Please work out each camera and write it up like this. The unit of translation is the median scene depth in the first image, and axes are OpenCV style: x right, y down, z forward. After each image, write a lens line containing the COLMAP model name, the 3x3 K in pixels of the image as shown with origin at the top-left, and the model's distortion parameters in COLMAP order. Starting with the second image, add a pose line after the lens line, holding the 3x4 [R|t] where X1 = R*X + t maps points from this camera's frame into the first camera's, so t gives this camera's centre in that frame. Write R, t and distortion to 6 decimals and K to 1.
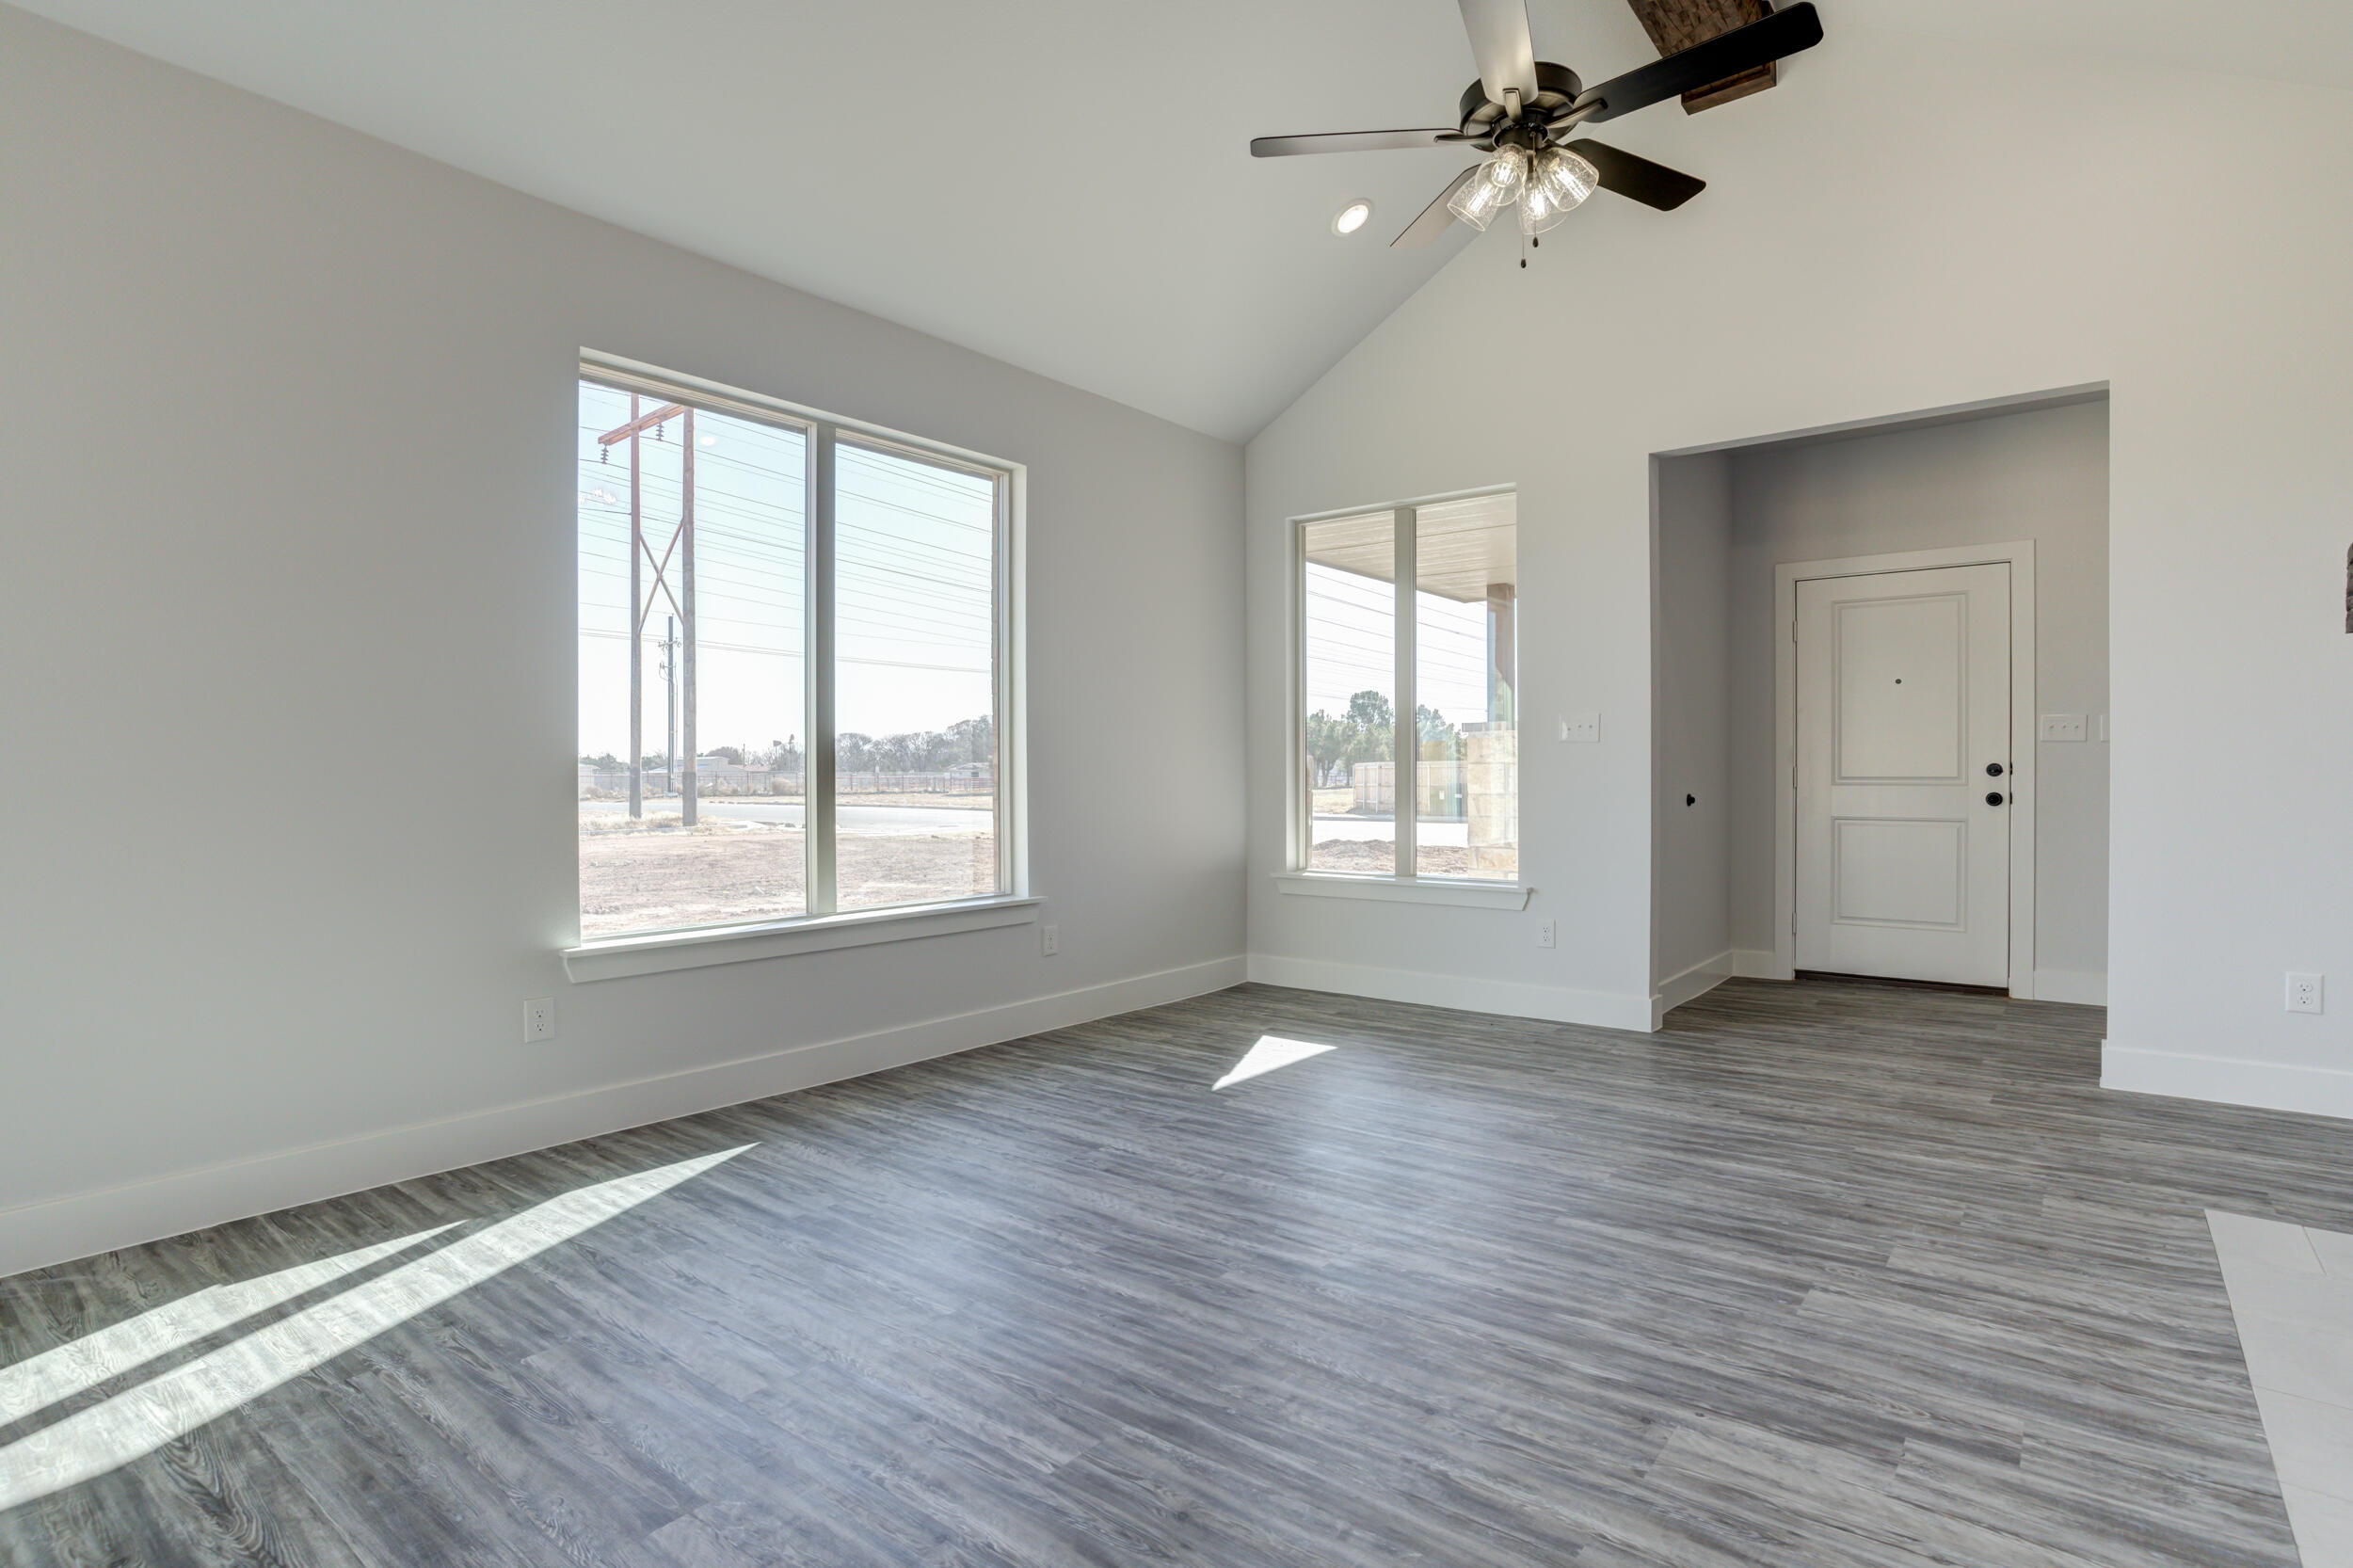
lens RADIAL K [[1153.9, 0, 1182.6], [0, 1153.9, 771.7], [0, 0, 1]] dist [-0.061360, 0.027968]
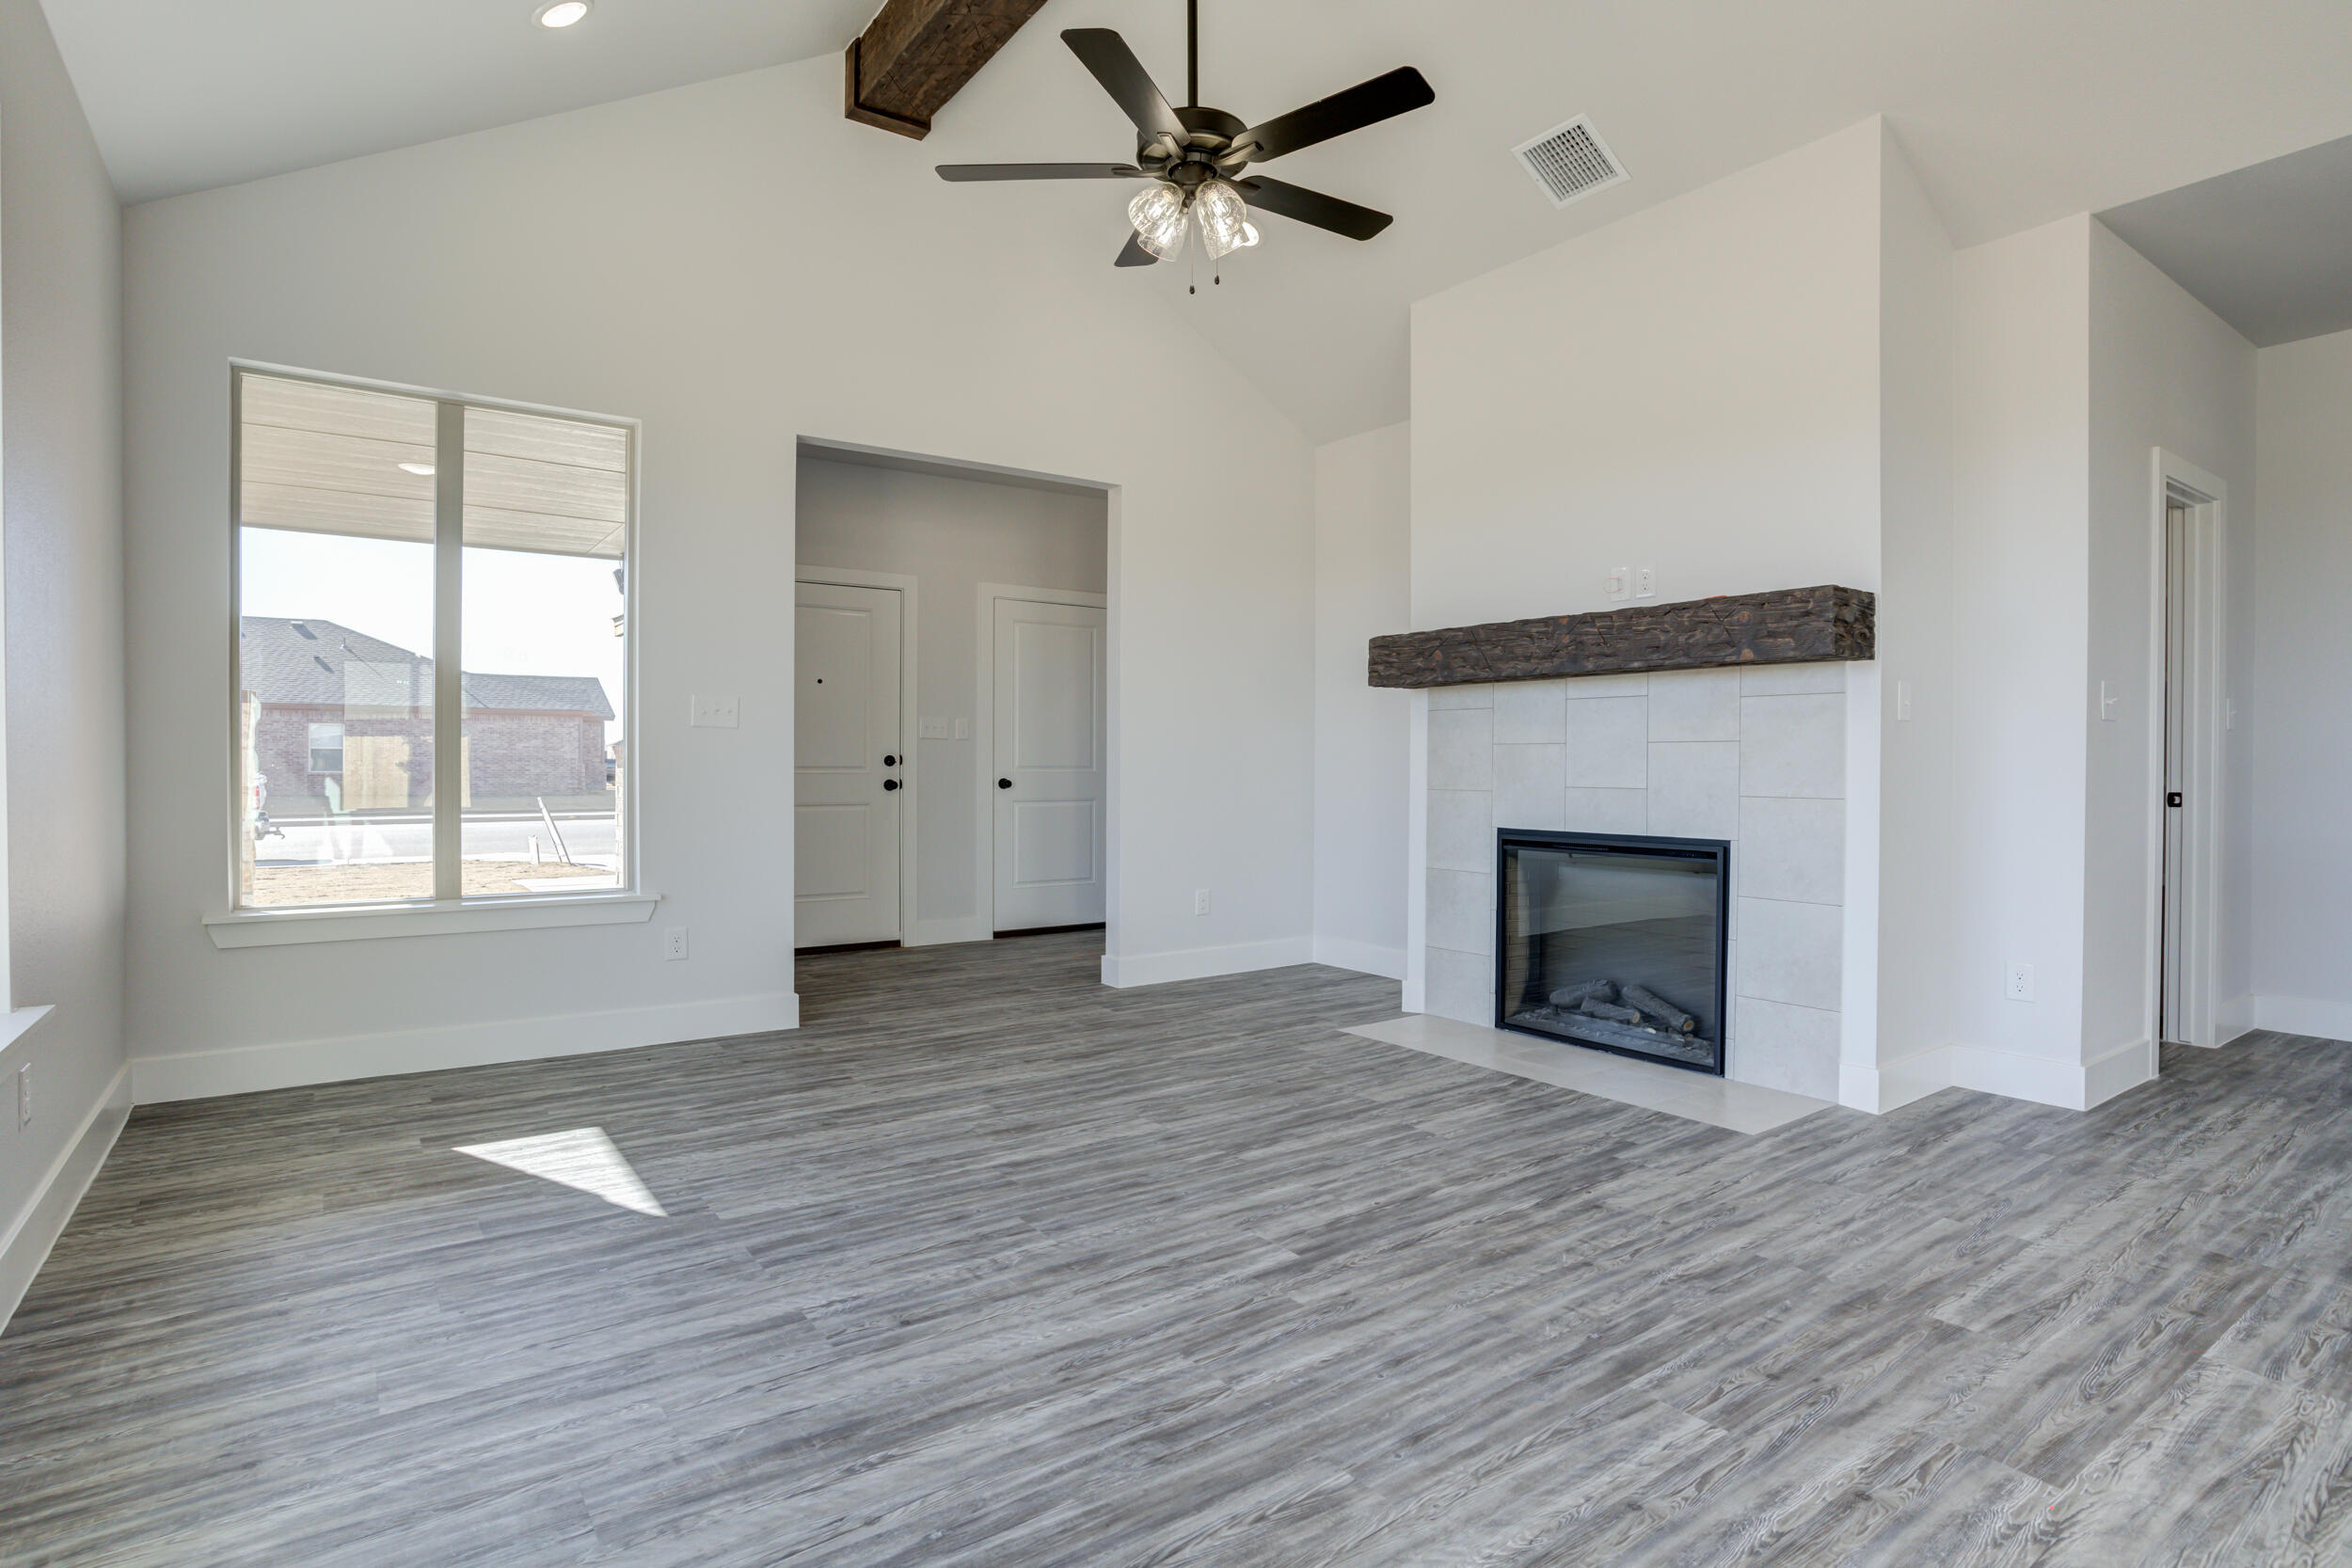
lens RADIAL K [[1153.3, 0, 1178.0], [0, 1153.3, 765.7], [0, 0, 1]] dist [-0.061360, 0.027968]
pose [[0.268854, 0.020279, 0.962967, -0.773934], [-0.013522, 0.999759, -0.017278, 0.033331], [-0.963086, -0.008376, 0.269064, 0.772365]]
